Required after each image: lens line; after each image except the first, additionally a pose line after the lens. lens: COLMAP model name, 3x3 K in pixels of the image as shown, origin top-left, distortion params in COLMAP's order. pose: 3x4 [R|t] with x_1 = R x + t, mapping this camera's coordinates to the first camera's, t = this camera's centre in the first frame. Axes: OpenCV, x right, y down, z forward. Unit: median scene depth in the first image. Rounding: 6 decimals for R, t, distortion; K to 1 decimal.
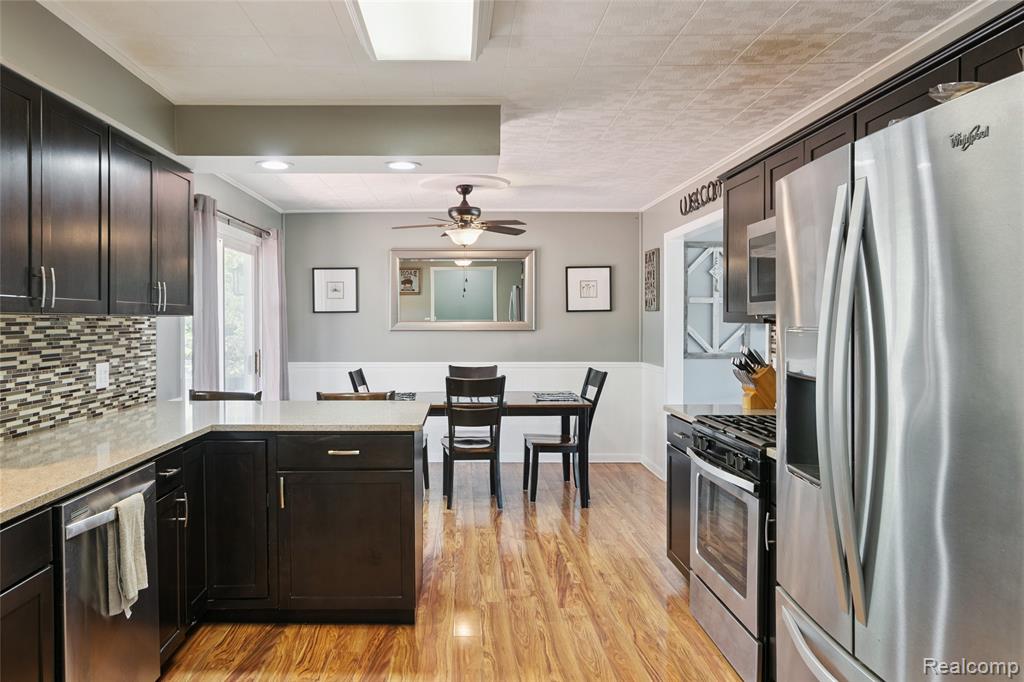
lens RADIAL K [[731.1, 0, 473.7], [0, 731.1, 323.1], [0, 0, 1]] dist [0.002264, 0.000485]
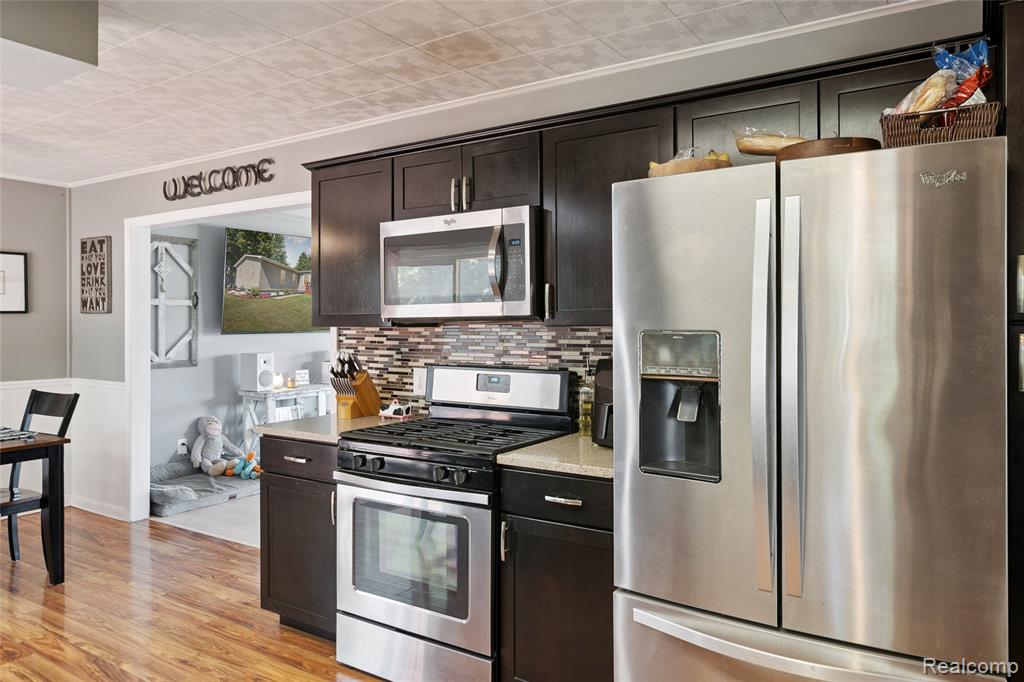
lens RADIAL K [[690.7, 0, 528.4], [0, 690.7, 321.6], [0, 0, 1]] dist [-0.002637, -0.003060]
pose [[0.536499, -0.001271, 0.843900, -0.229315], [0.007556, 0.999966, -0.003298, -0.002285], [-0.843867, 0.008146, 0.536490, 0.310874]]
